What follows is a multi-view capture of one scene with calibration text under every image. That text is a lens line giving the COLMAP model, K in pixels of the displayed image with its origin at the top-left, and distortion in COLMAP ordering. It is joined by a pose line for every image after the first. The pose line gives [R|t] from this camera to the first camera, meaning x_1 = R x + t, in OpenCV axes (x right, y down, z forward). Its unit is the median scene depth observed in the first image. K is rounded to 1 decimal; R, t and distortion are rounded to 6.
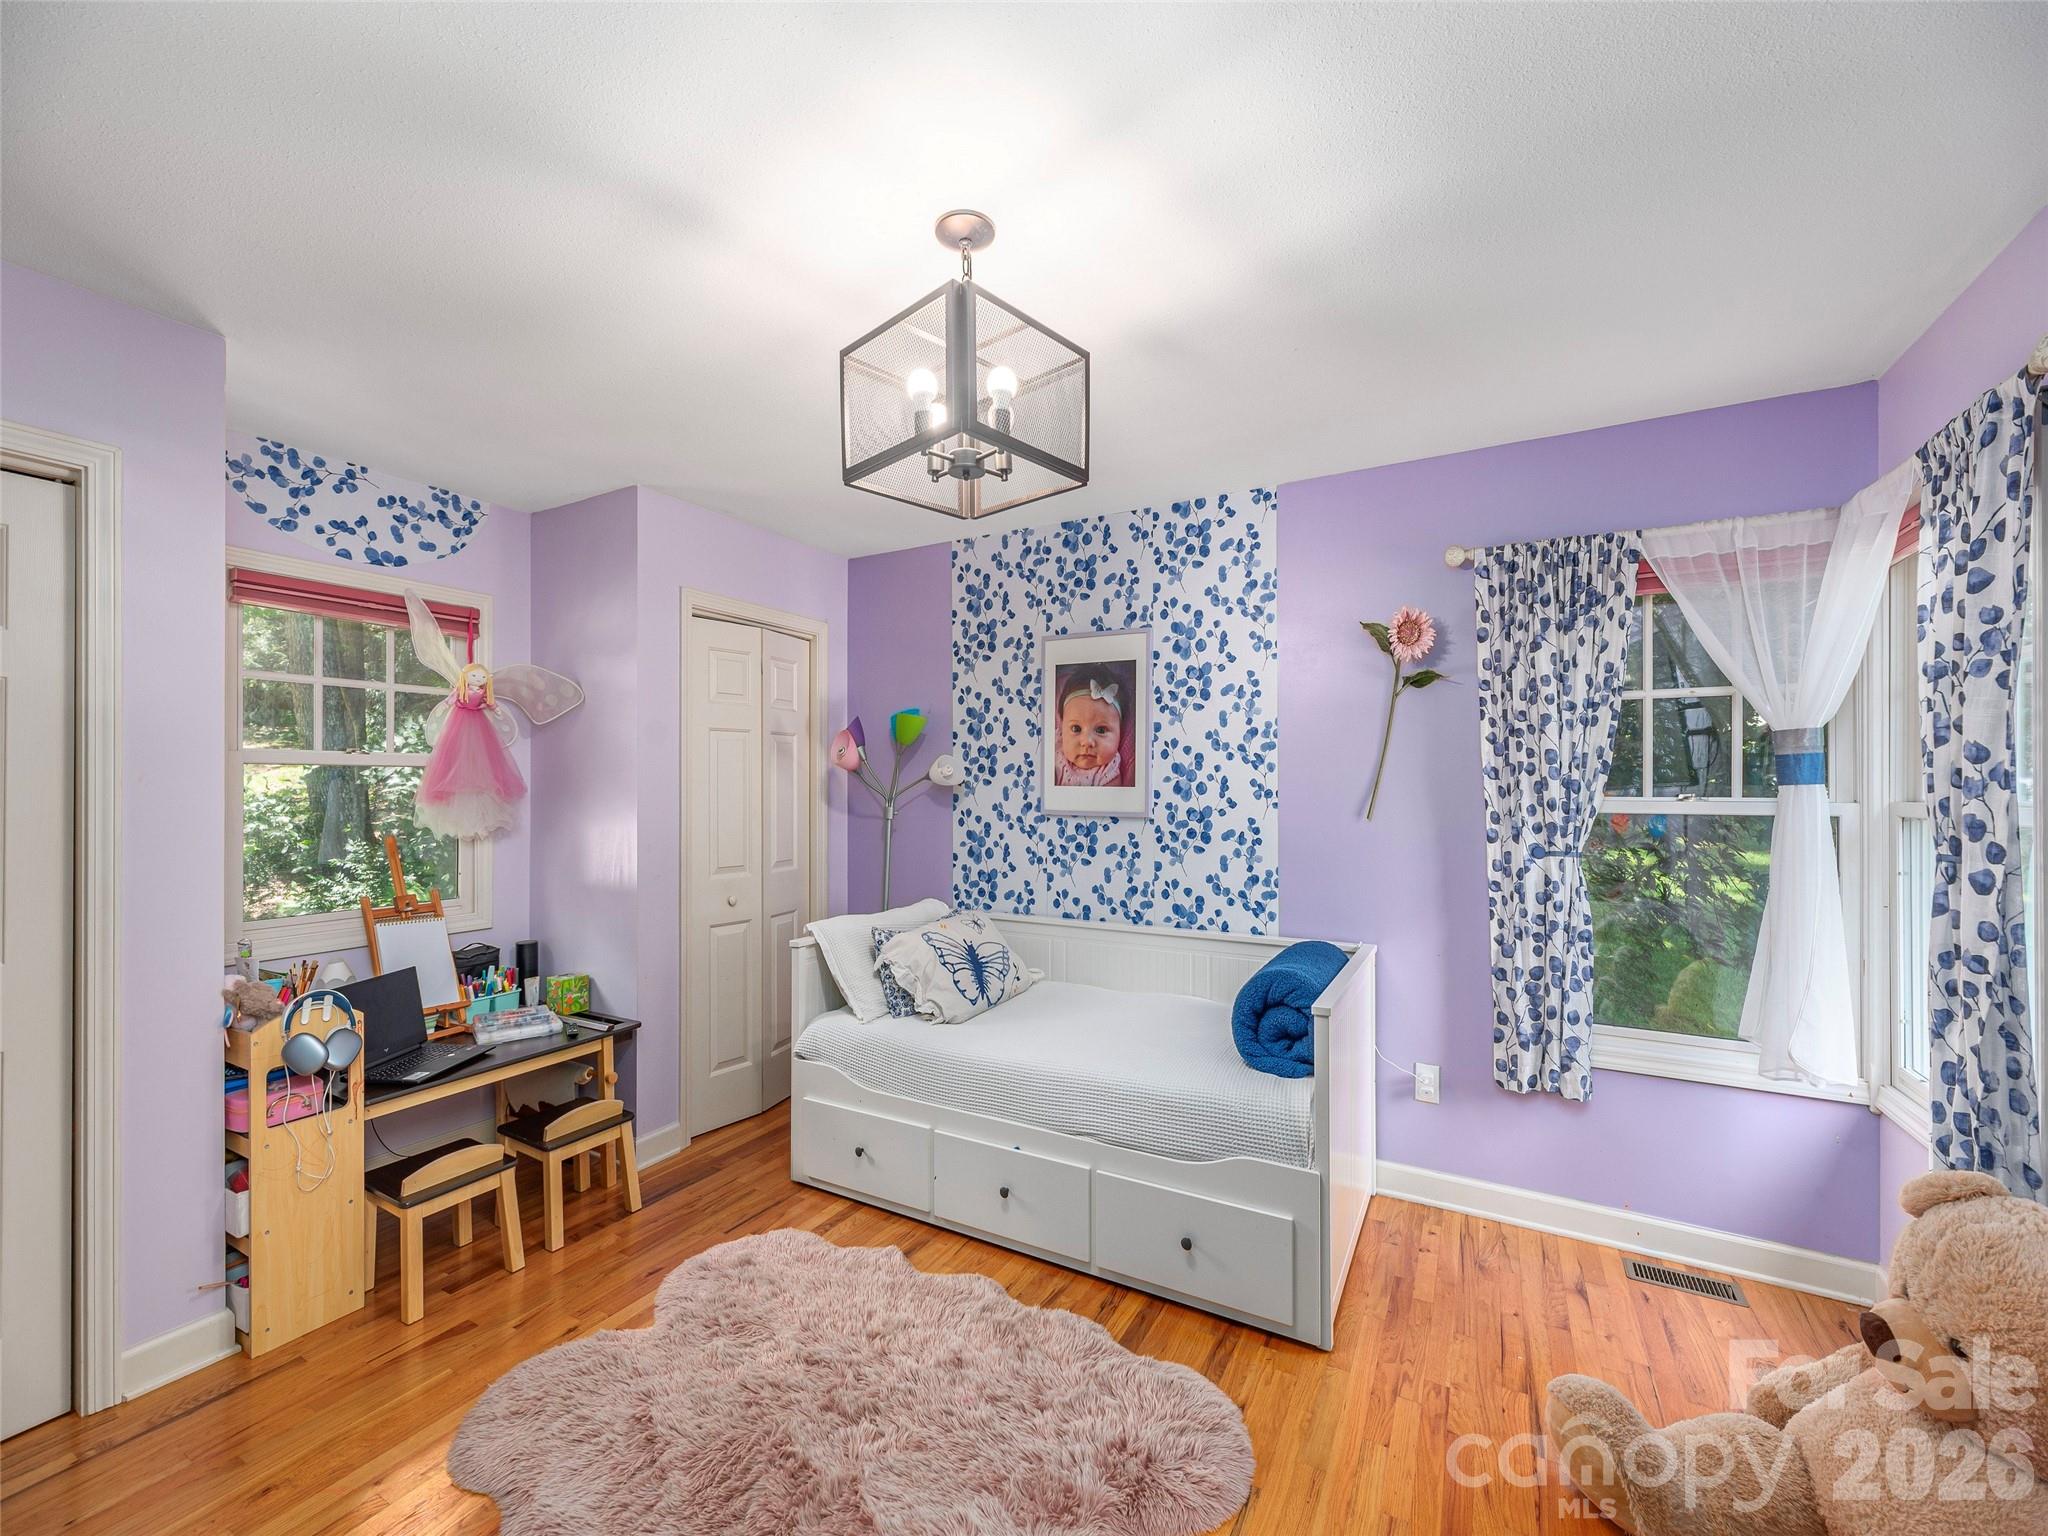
lens RADIAL K [[833.1, 0, 1021.4], [0, 833.1, 776.8], [0, 0, 1]] dist [-0.002234, 0.000036]
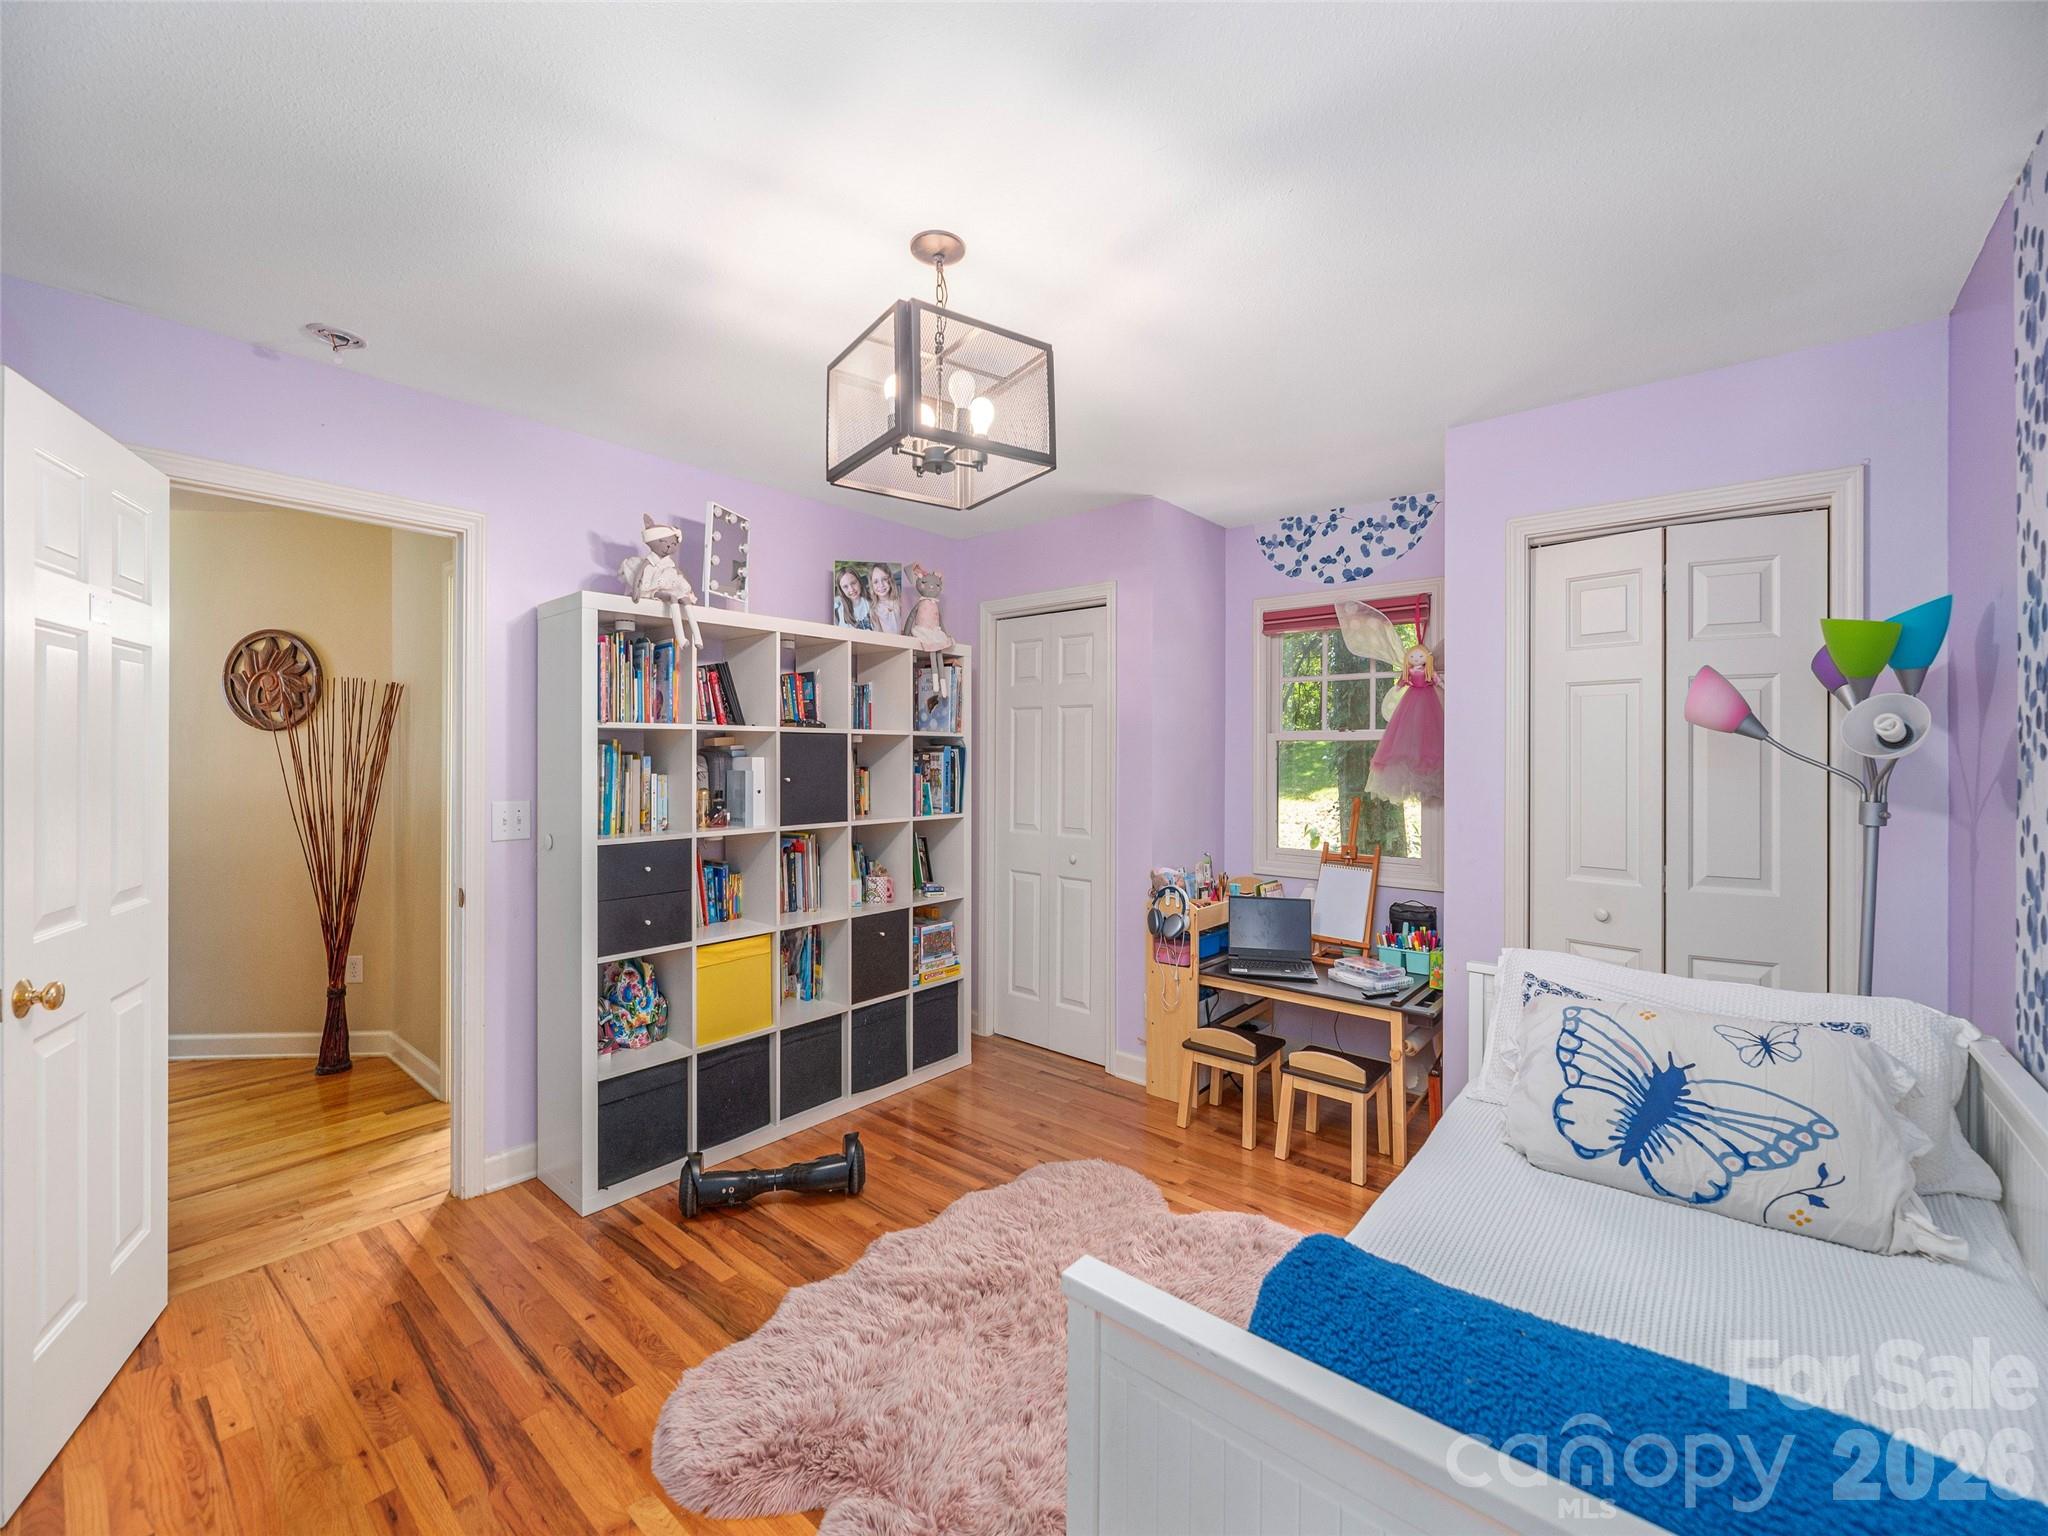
lens RADIAL K [[833.1, 0, 1021.9], [0, 833.1, 758.9], [0, 0, 1]] dist [-0.002234, 0.000036]
pose [[-0.199053, -0.004714, -0.979977, 0.563956], [-0.003638, 0.999985, -0.004072, 0.020873], [0.979982, 0.002755, -0.199068, 0.778934]]
